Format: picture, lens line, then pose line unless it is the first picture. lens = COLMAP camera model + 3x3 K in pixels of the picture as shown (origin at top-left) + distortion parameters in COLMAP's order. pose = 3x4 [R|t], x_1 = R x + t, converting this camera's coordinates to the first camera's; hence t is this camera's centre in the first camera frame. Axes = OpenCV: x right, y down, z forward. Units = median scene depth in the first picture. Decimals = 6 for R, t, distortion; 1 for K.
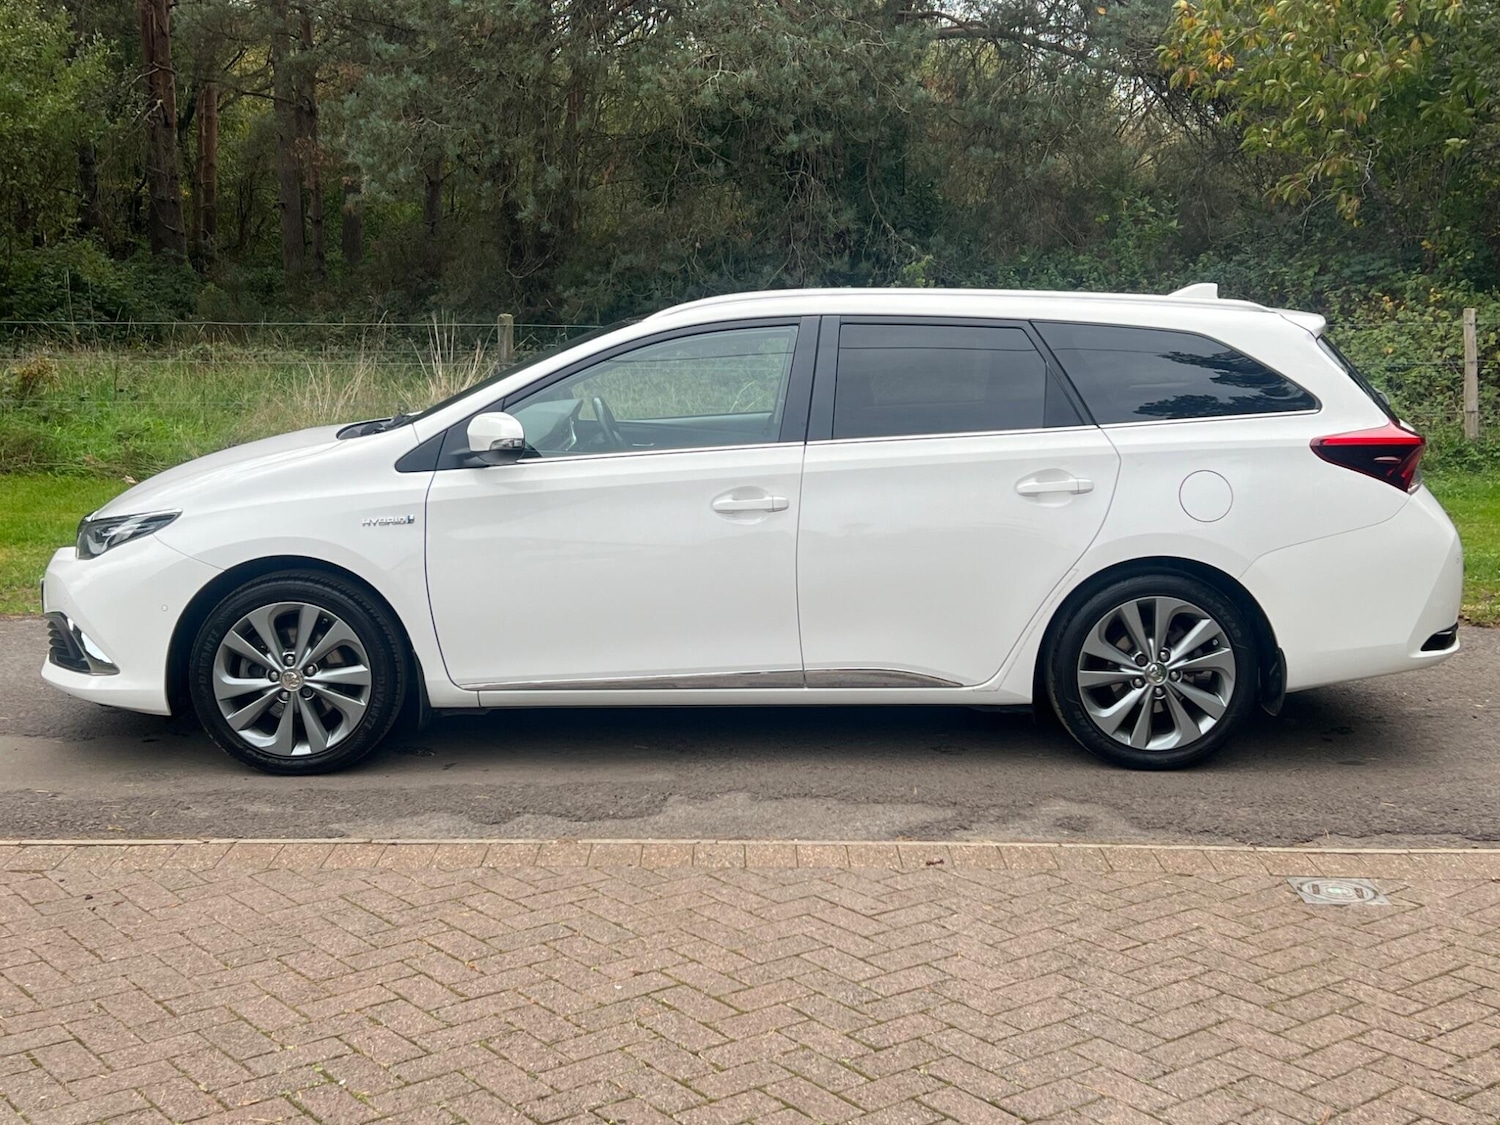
lens RADIAL K [[1914.7, 0, 736.7], [0, 1914.7, 554.5], [0, 0, 1]] dist [0.138968, -0.353364]
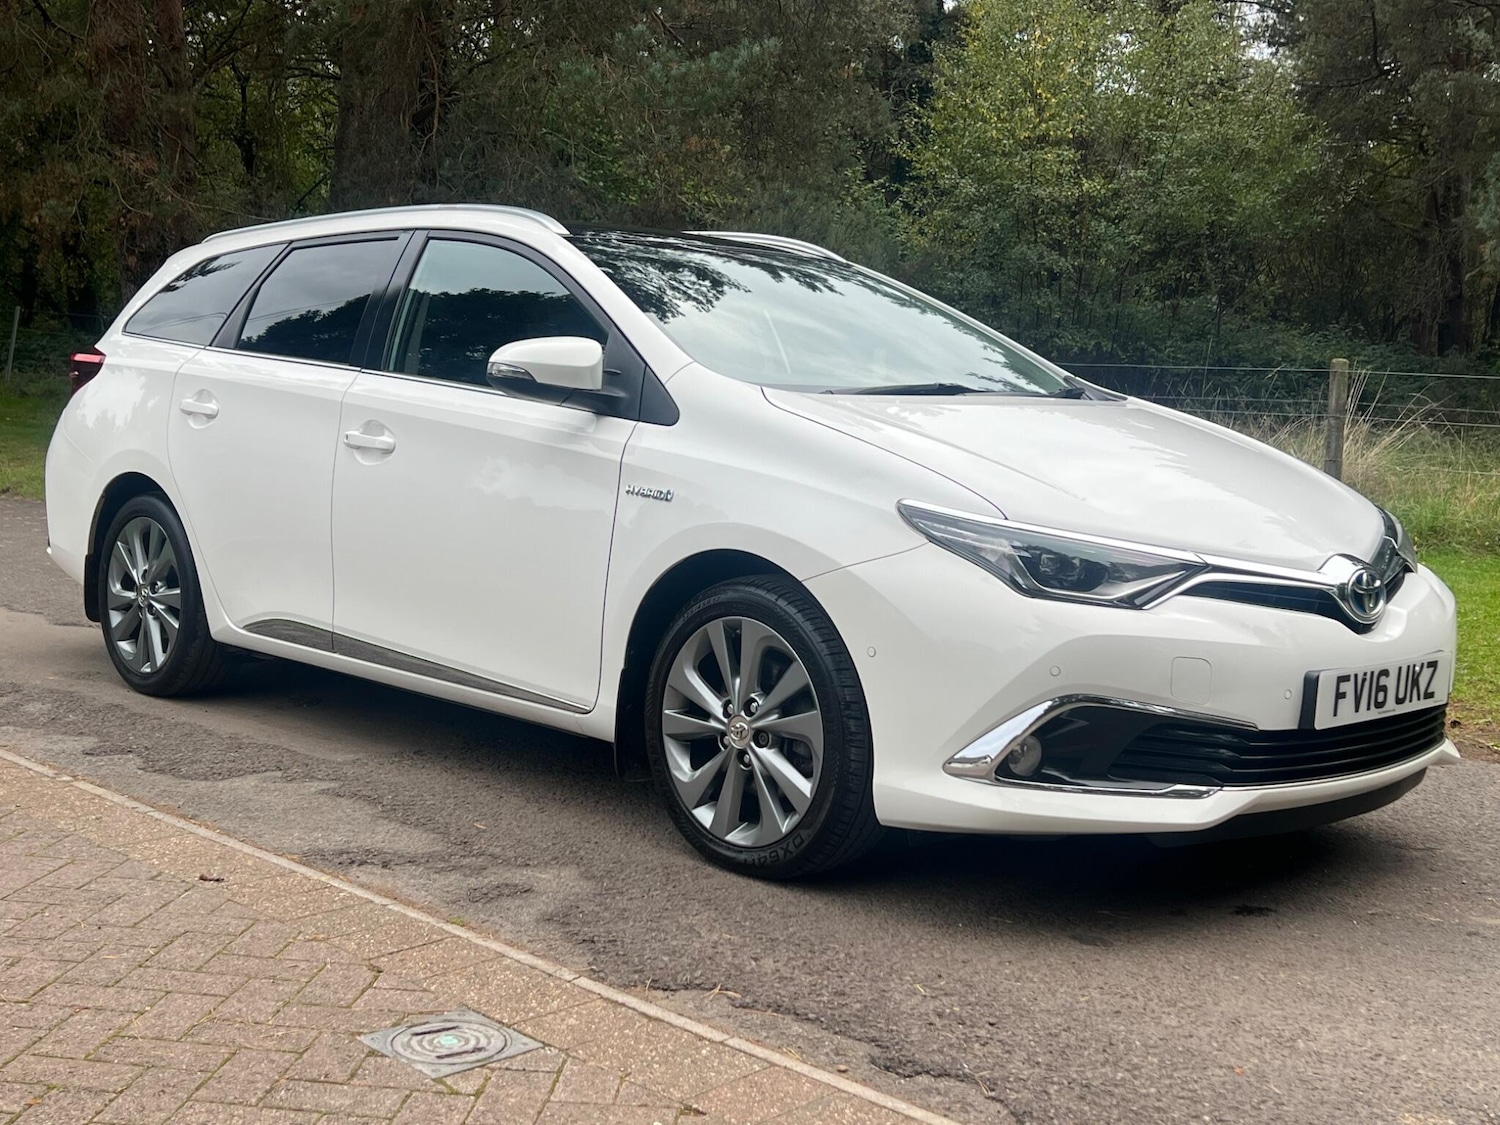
lens RADIAL K [[1881.2, 0, 758.6], [0, 1881.2, 564.7], [0, 0, 1]] dist [0.143960, -0.362311]
pose [[0.712709, 0.098297, -0.694538, 0.755238], [-0.132091, 0.991226, 0.004740, 0.002677], [0.688910, 0.088364, 0.719440, 0.575936]]
